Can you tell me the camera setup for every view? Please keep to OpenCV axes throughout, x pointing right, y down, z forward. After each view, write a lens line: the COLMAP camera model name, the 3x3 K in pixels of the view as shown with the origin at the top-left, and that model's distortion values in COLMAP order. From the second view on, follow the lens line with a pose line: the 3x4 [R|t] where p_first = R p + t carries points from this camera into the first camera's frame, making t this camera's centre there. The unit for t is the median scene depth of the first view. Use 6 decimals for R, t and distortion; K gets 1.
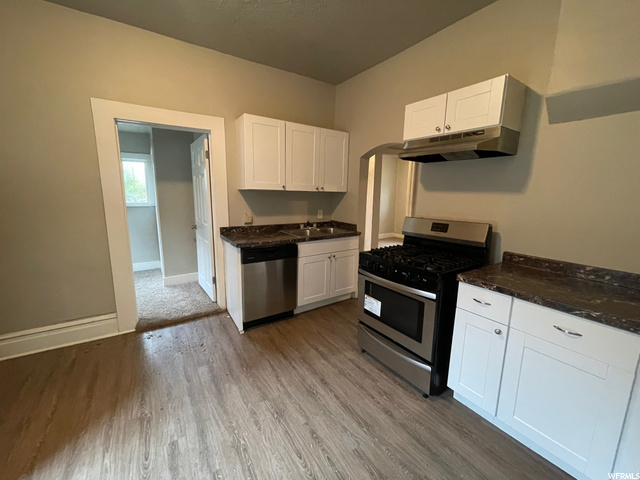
lens RADIAL K [[257.2, 0, 319.3], [0, 257.2, 233.9], [0, 0, 1]] dist [-0.000828, 0.000009]
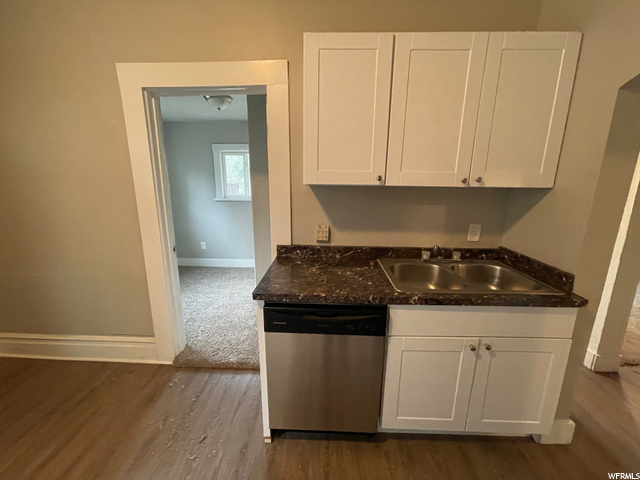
lens RADIAL K [[257.2, 0, 319.3], [0, 257.2, 233.9], [0, 0, 1]] dist [-0.000828, 0.000009]
pose [[0.810839, 0.107442, -0.575323, 0.054261], [-0.085942, 0.994207, 0.064545, -0.092942], [0.578925, -0.002891, 0.815376, 0.497685]]
